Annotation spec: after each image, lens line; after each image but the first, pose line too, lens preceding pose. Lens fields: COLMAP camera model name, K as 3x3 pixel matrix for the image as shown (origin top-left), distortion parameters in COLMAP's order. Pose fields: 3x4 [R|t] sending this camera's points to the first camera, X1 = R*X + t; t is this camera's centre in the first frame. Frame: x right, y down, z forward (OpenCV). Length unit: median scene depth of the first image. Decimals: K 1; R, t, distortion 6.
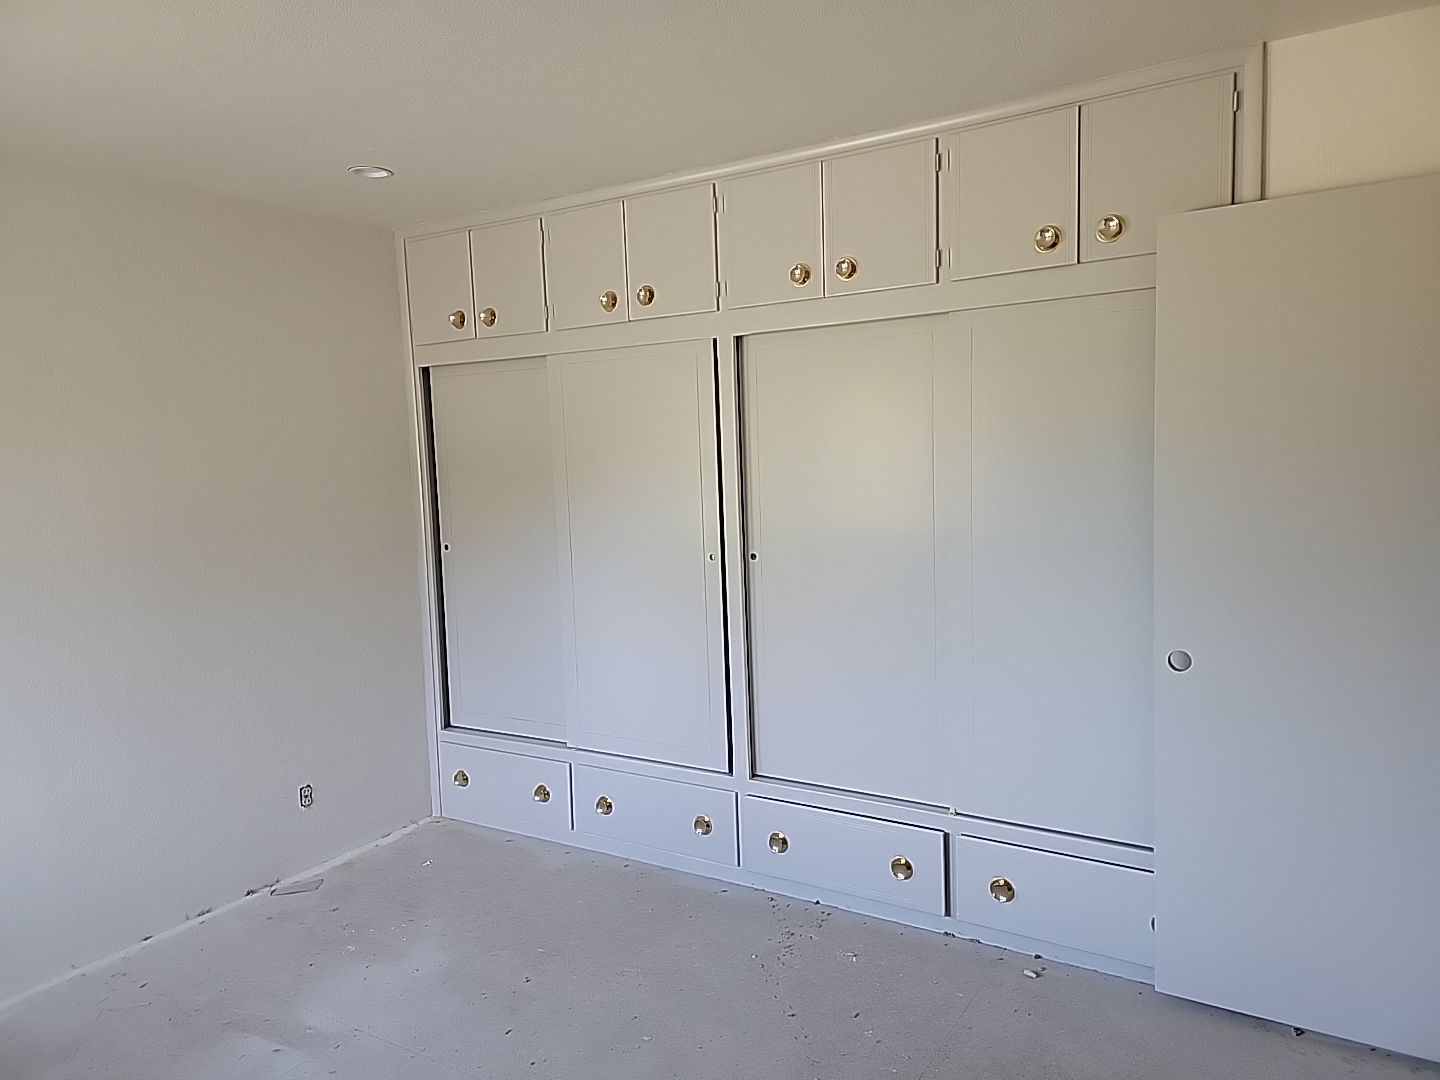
lens RADIAL K [[1002.3, 0, 720.0], [0, 1002.3, 482.1], [0, 0, 1]] dist [0.114218, -0.059053]
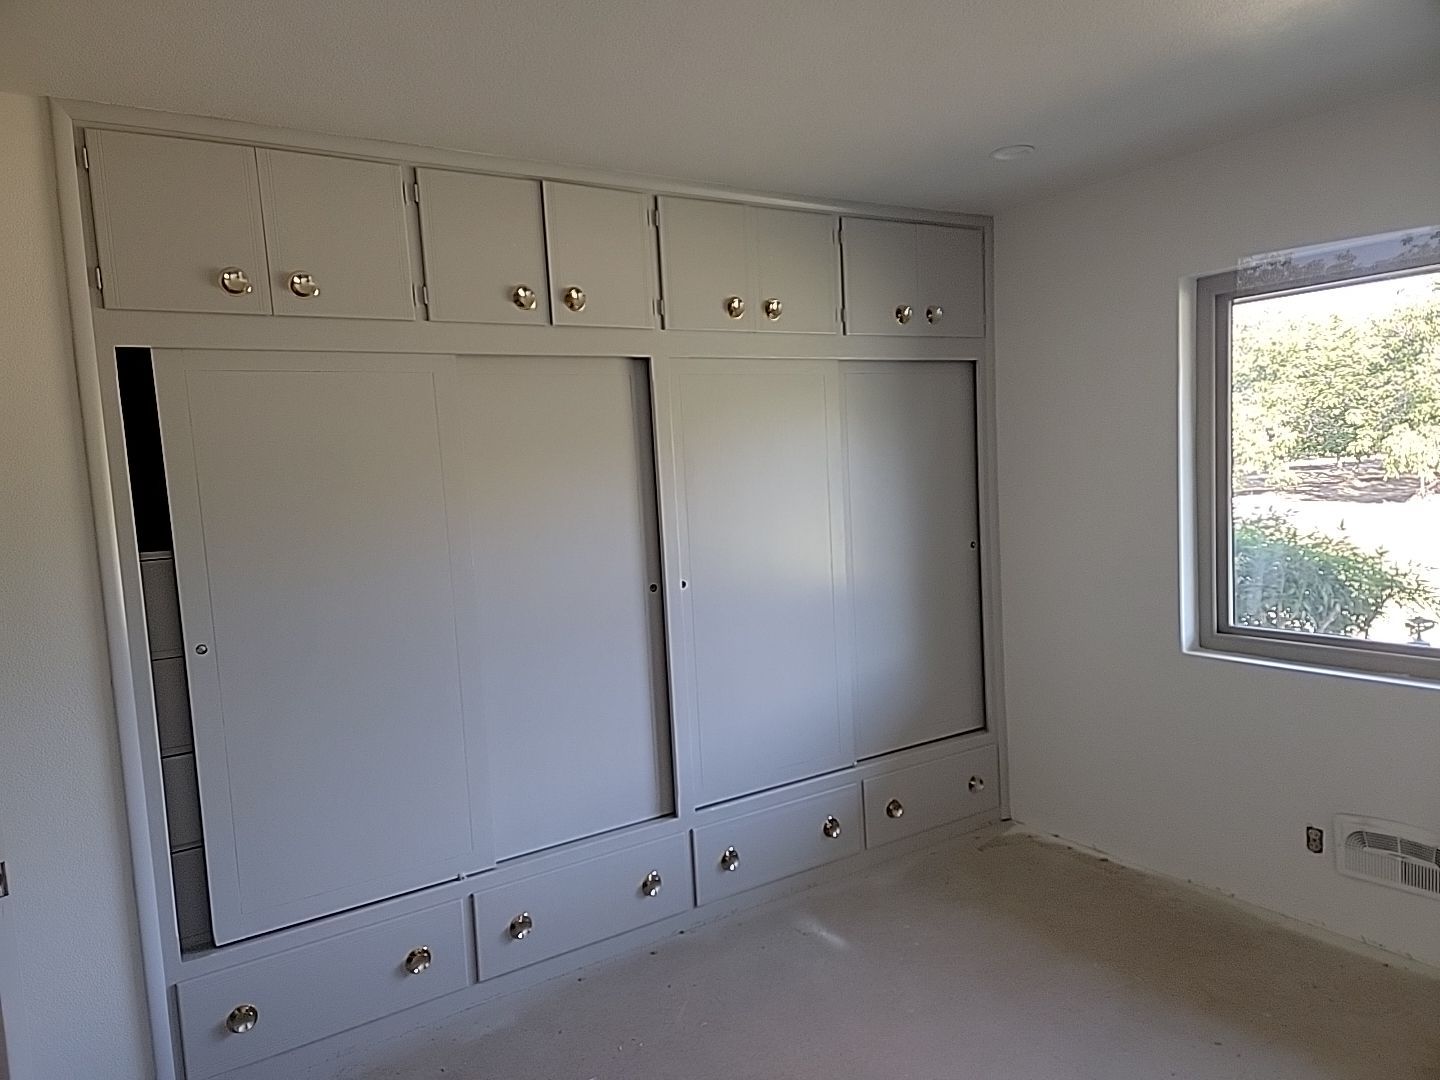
lens RADIAL K [[1024.0, 0, 720.0], [0, 1024.0, 540.0], [0, 0, 1]] dist [0.166627, -0.187782]
pose [[0.408487, -0.049134, 0.911441, -0.745994], [0.077270, 0.996827, 0.019107, 0.011285], [-0.909488, 0.062622, 0.410987, 0.472463]]
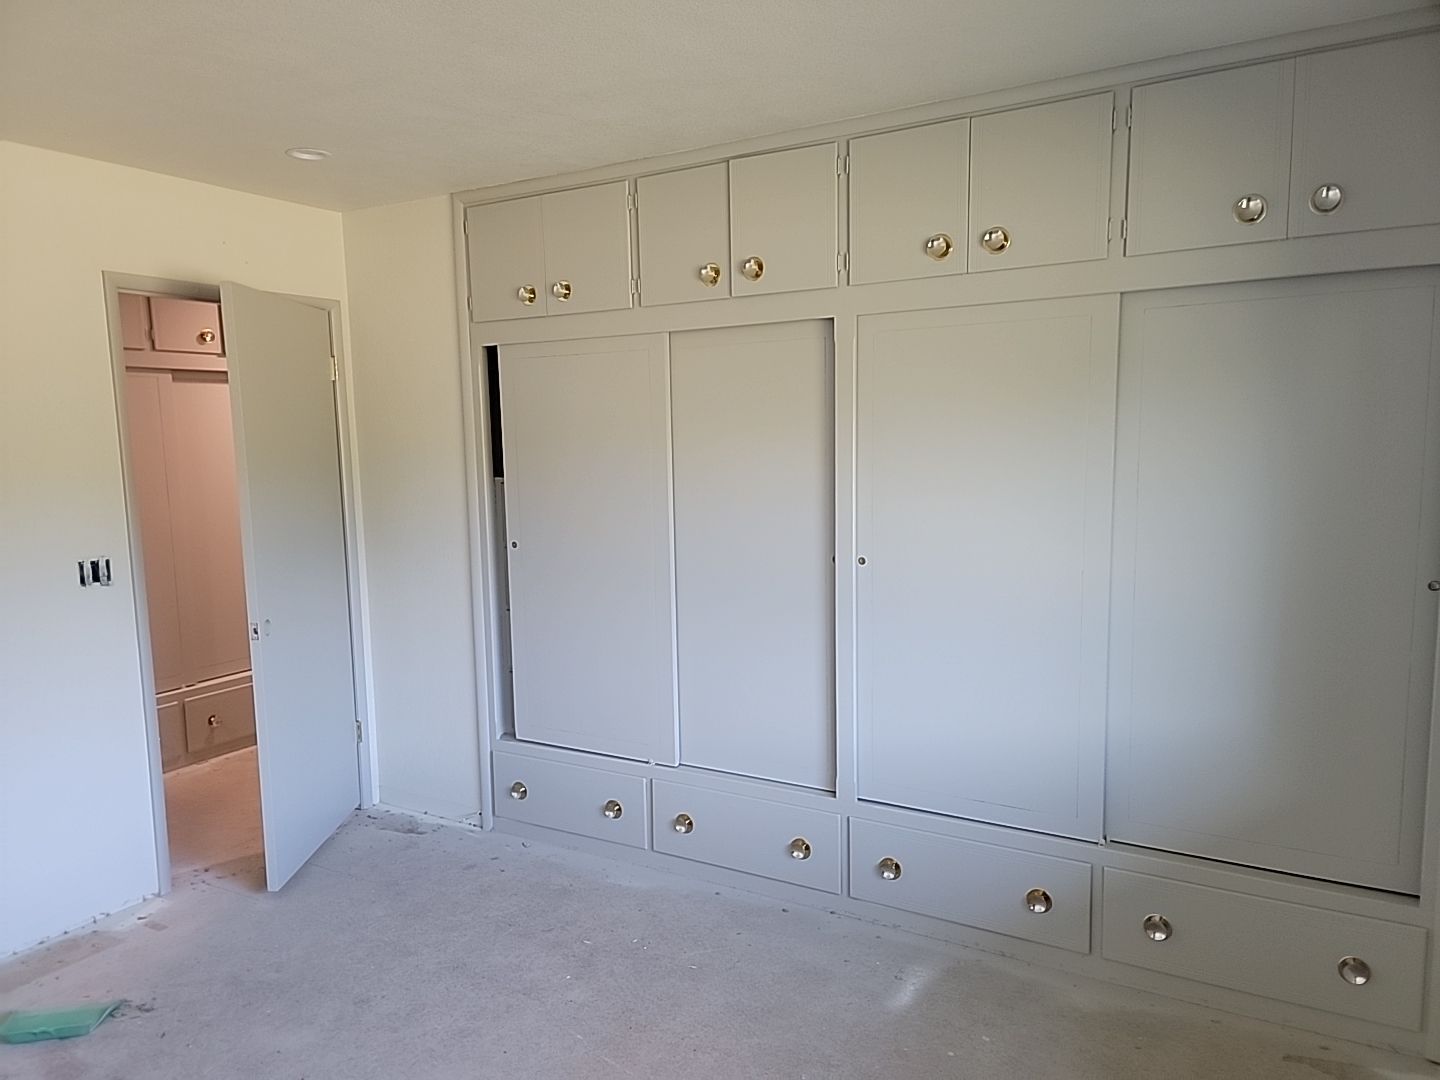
lens RADIAL K [[1001.2, 0, 698.9], [0, 1001.2, 542.1], [0, 0, 1]] dist [0.080391, -0.060010]
pose [[0.999248, 0.017995, 0.034353, -0.140082], [-0.020094, 0.997888, 0.061780, 0.002285], [-0.033169, -0.062424, 0.997498, 0.089649]]
